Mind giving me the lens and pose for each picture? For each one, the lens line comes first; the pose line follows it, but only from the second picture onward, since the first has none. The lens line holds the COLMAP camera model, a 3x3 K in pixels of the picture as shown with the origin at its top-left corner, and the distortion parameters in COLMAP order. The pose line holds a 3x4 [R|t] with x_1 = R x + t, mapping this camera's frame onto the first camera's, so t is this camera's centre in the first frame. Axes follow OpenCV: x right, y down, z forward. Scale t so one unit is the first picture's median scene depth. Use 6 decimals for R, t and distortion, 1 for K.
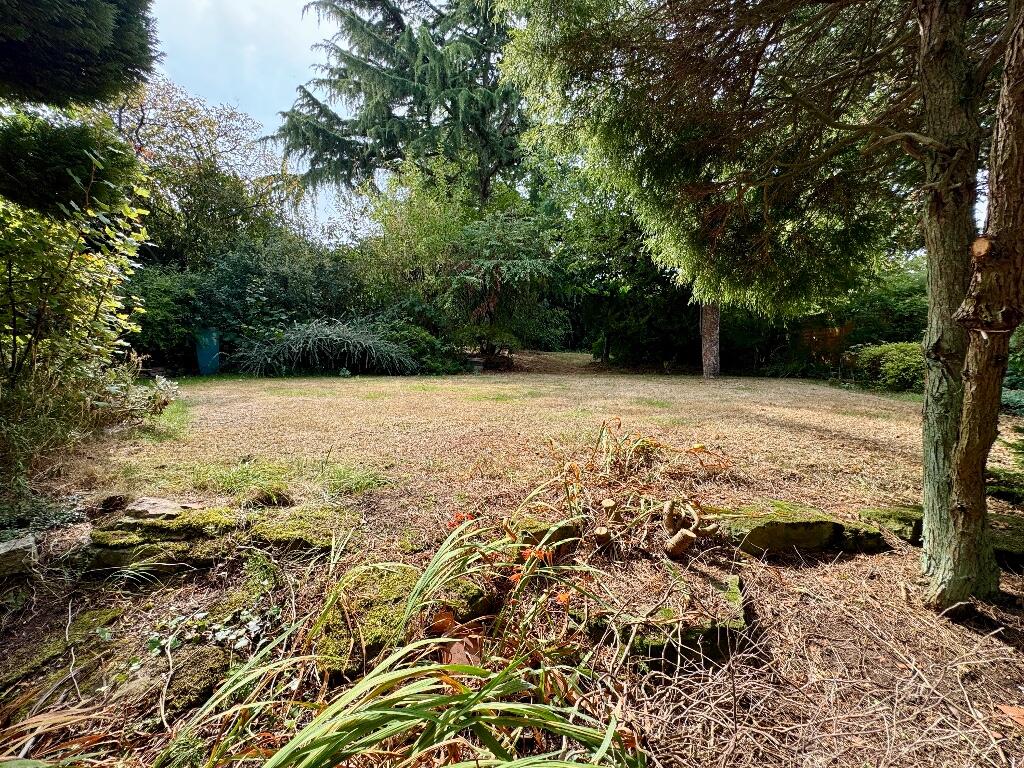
lens RADIAL K [[410.1, 0, 512.0], [0, 410.1, 377.8], [0, 0, 1]] dist [-0.006455, 0.001059]
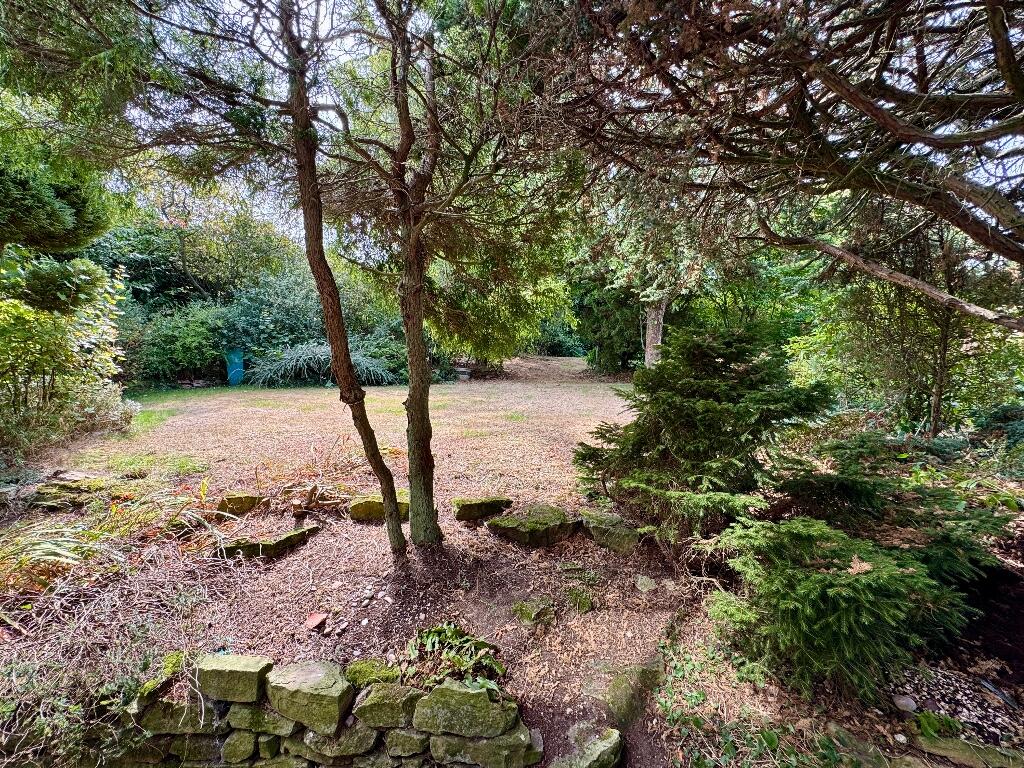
lens RADIAL K [[410.1, 0, 512.1], [0, 410.1, 384.7], [0, 0, 1]] dist [-0.006455, 0.001059]
pose [[0.985632, 0.000016, -0.168905, 0.348626], [0.002929, 0.999848, 0.017188, -0.032538], [0.168879, -0.017436, 0.985483, -0.123751]]
